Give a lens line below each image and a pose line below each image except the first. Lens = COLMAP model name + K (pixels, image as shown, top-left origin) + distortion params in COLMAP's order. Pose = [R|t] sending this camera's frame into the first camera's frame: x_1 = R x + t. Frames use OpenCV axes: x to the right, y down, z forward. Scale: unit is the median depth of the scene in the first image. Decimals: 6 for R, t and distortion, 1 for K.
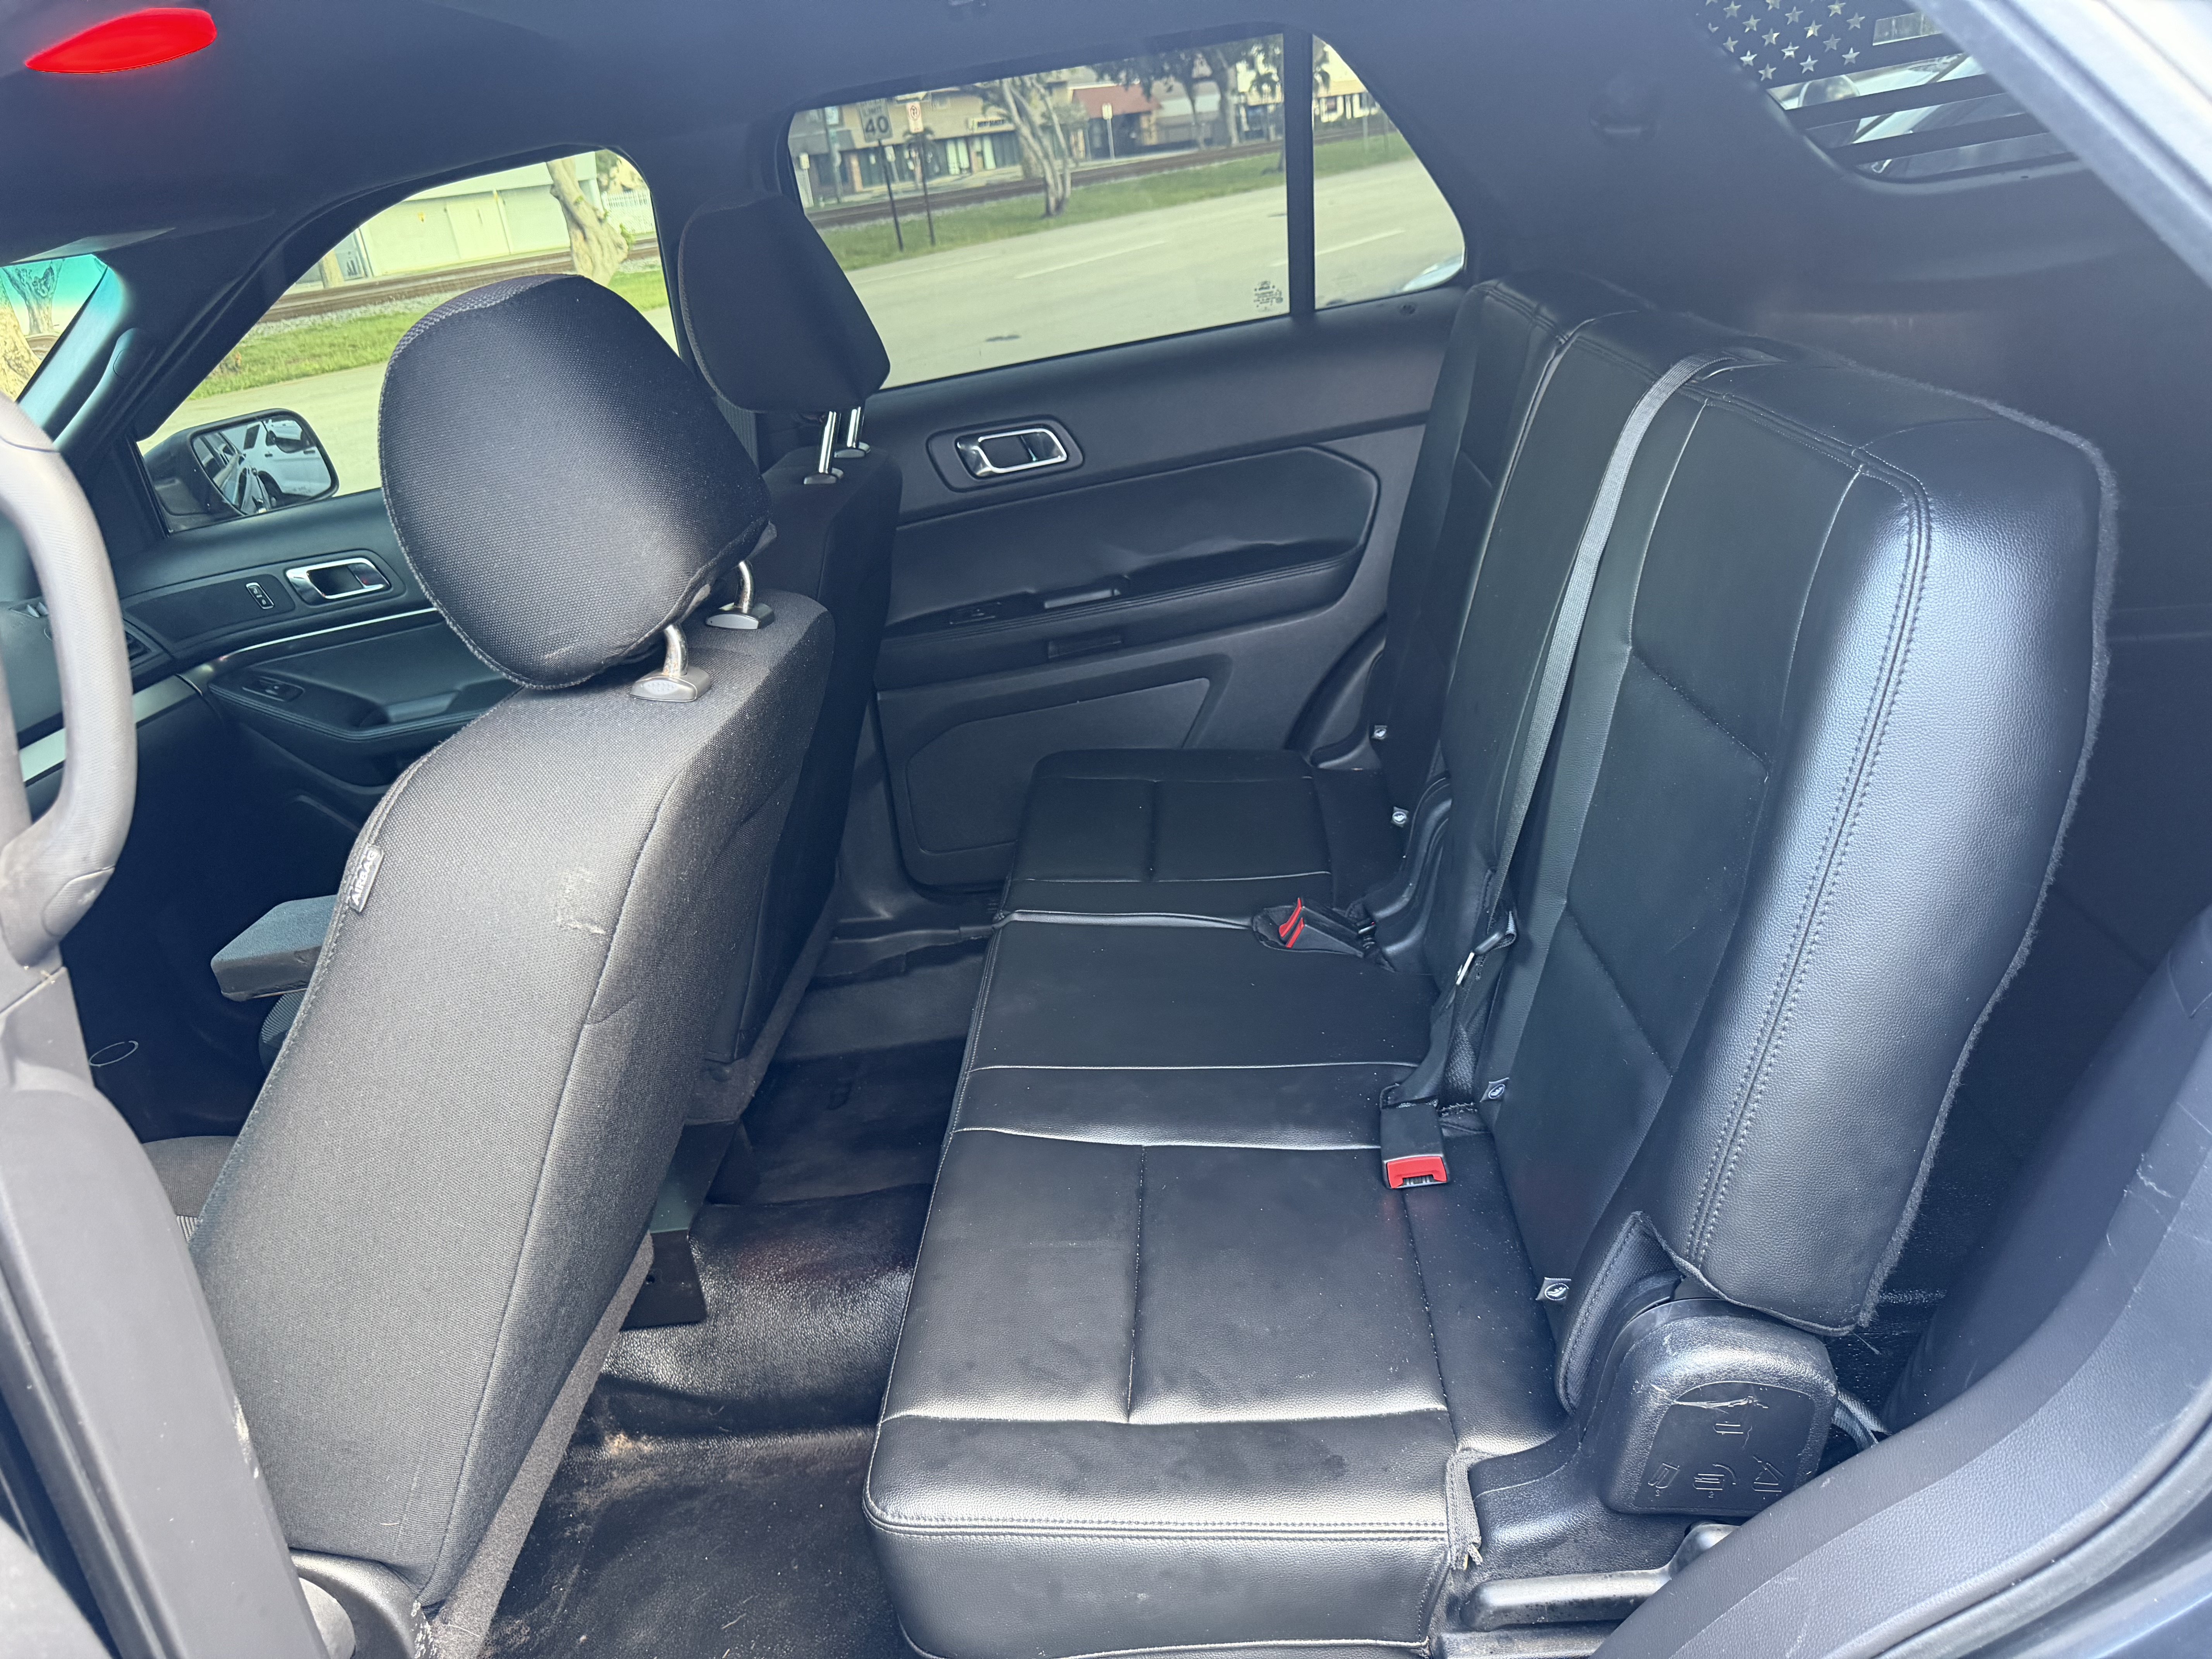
lens RADIAL K [[1571.2, 0, 1092.3], [0, 1571.2, 862.6], [0, 0, 1]] dist [0.006768, -0.010749]
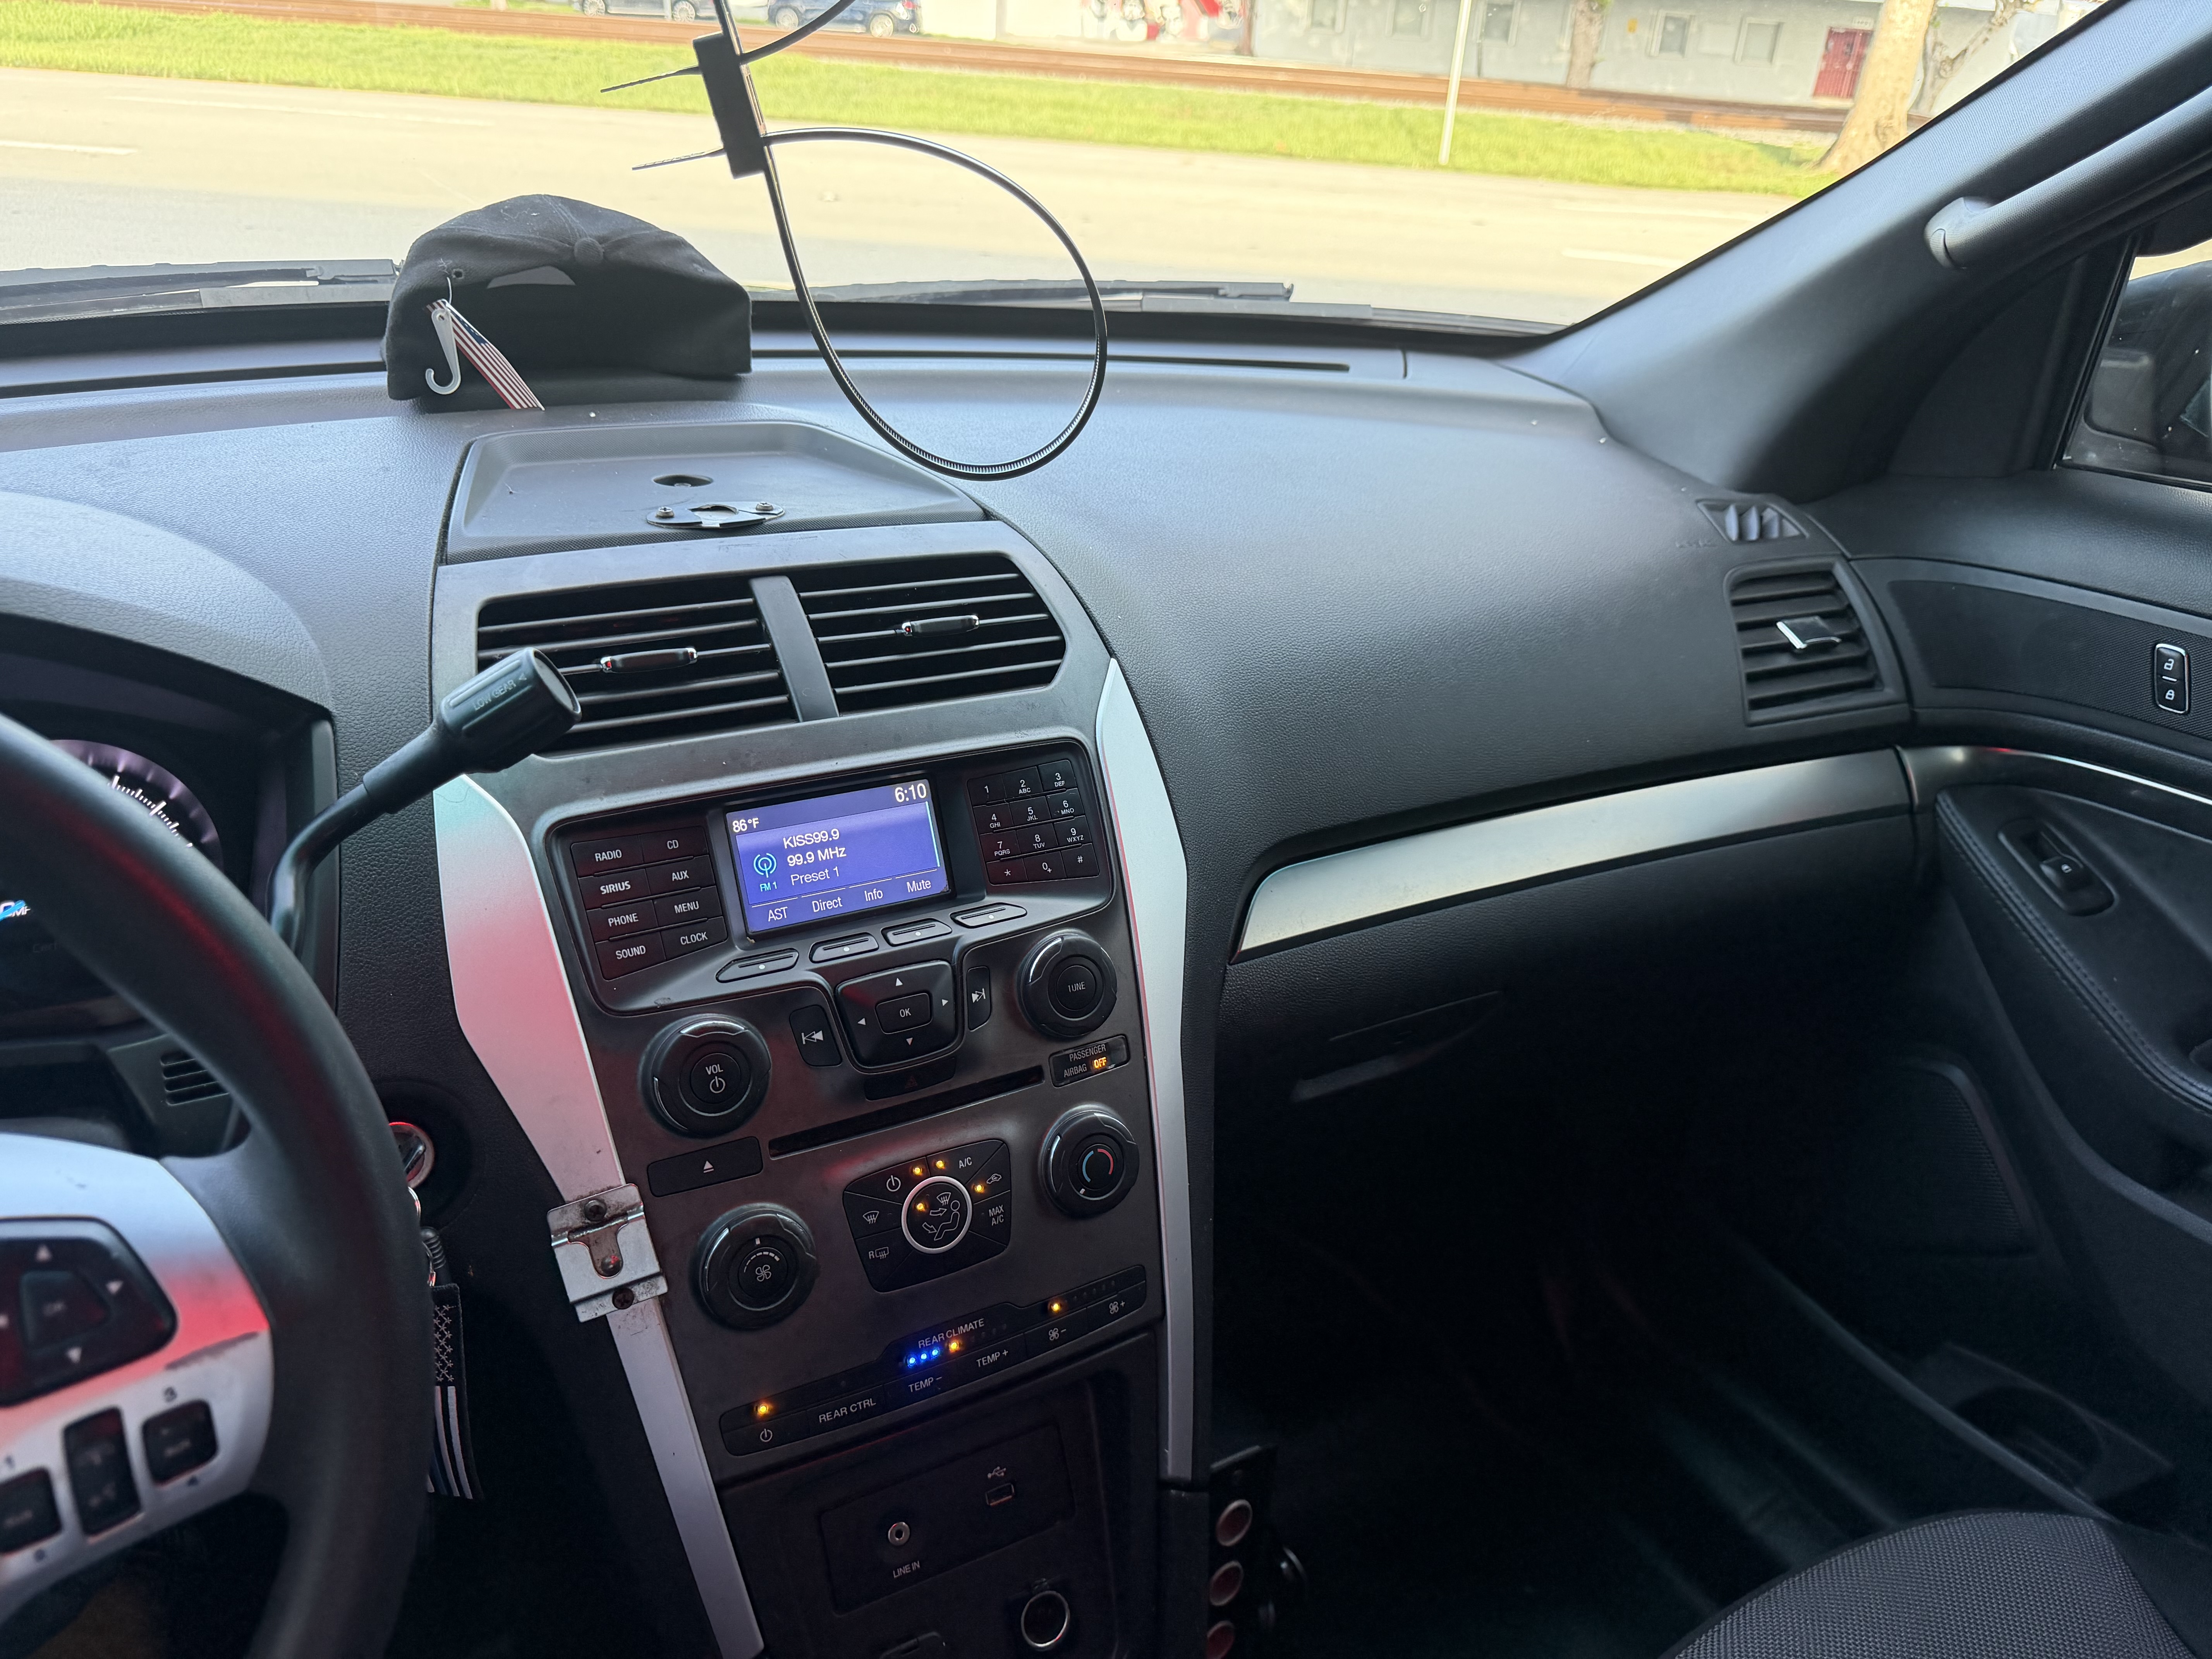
lens RADIAL K [[1571.2, 0, 1125.5], [0, 1571.2, 840.9], [0, 0, 1]] dist [0.006768, -0.010749]
pose [[0.525284, 0.528113, -0.667213, -0.392455], [-0.467076, 0.834367, 0.292699, -0.131994], [0.711278, 0.157889, 0.684949, 0.543879]]
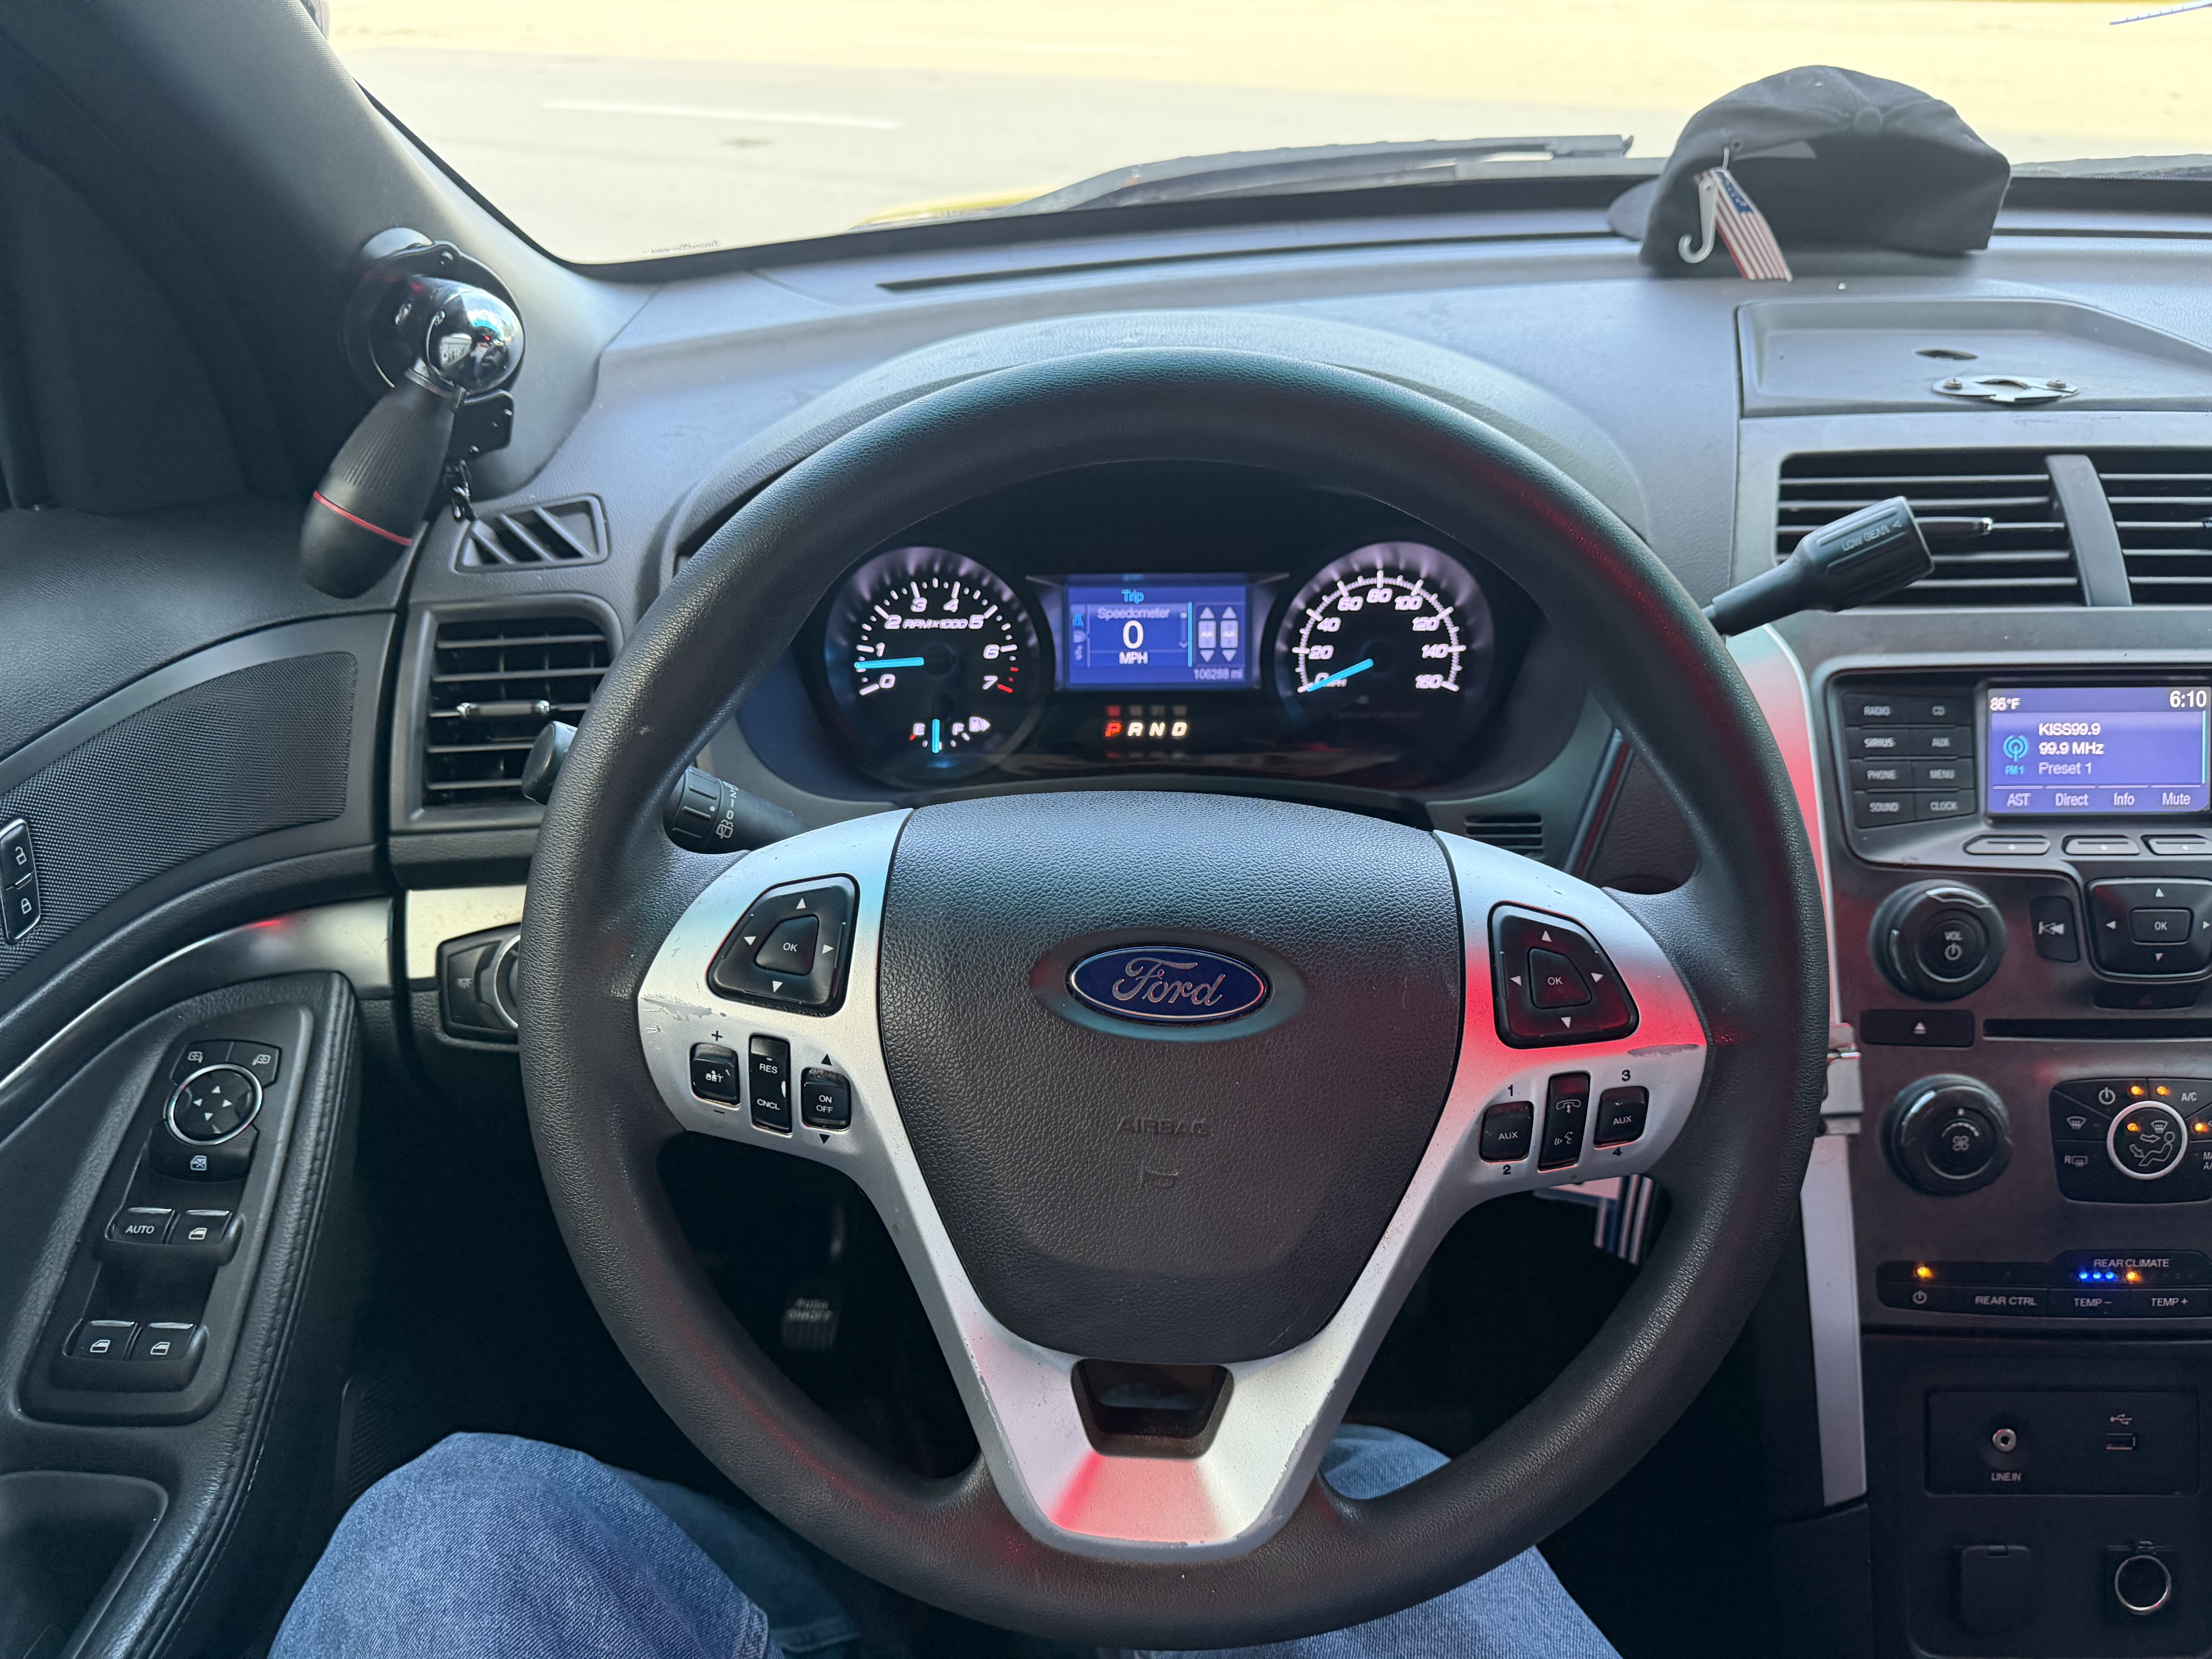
lens RADIAL K [[1571.2, 0, 1137.4], [0, 1571.2, 865.8], [0, 0, 1]] dist [0.006768, -0.010749]
pose [[0.035166, 0.629912, -0.775870, -0.389323], [-0.392182, 0.722772, 0.569028, -0.092502], [0.919215, 0.284272, 0.272458, 0.470155]]
